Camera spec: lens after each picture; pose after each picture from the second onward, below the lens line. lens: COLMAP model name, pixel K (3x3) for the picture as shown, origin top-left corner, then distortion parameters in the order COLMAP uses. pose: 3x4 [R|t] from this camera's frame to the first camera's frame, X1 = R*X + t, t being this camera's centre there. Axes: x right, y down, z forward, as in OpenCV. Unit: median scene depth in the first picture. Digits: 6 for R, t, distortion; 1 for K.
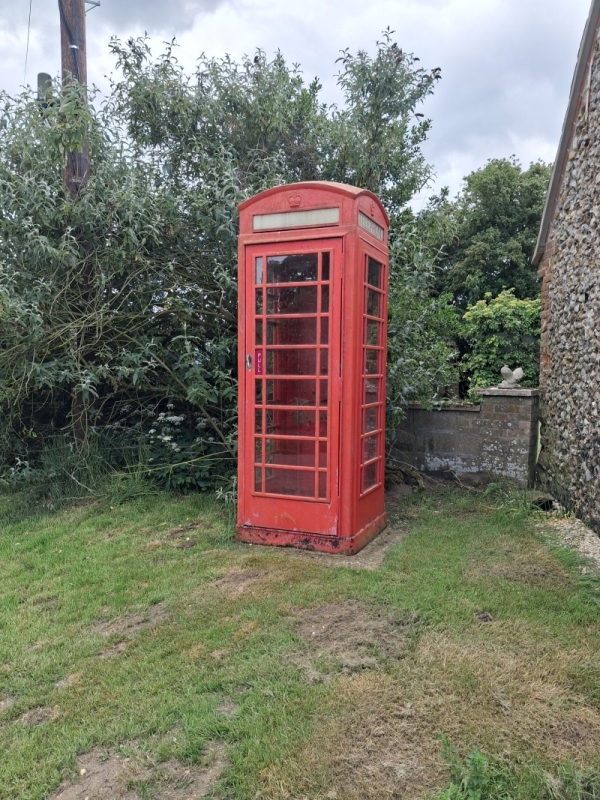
lens RADIAL K [[634.0, 0, 297.7], [0, 634.0, 407.3], [0, 0, 1]] dist [0.037643, -0.059401]
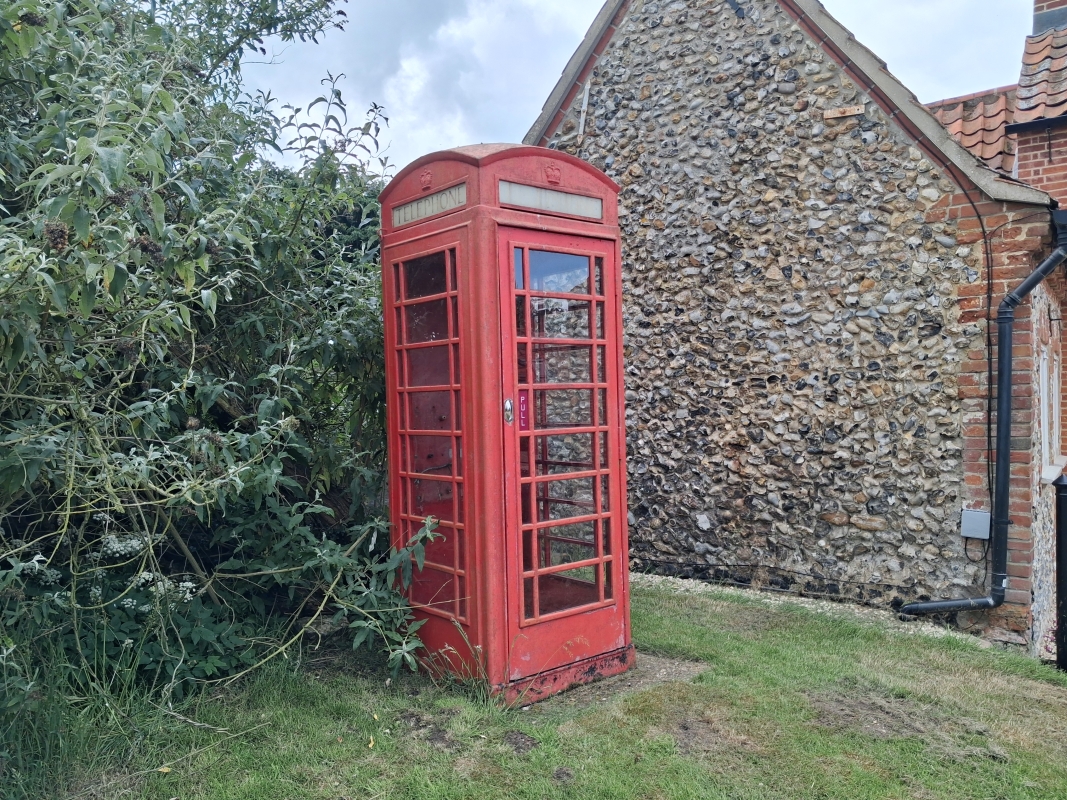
lens RADIAL K [[845.6, 0, 567.8], [0, 845.6, 397.1], [0, 0, 1]] dist [0.037643, -0.059401]
pose [[0.438556, -0.018471, 0.898514, -0.691111], [0.084698, 0.996188, -0.020861, -0.054800], [-0.894704, 0.085251, 0.438449, 0.509546]]
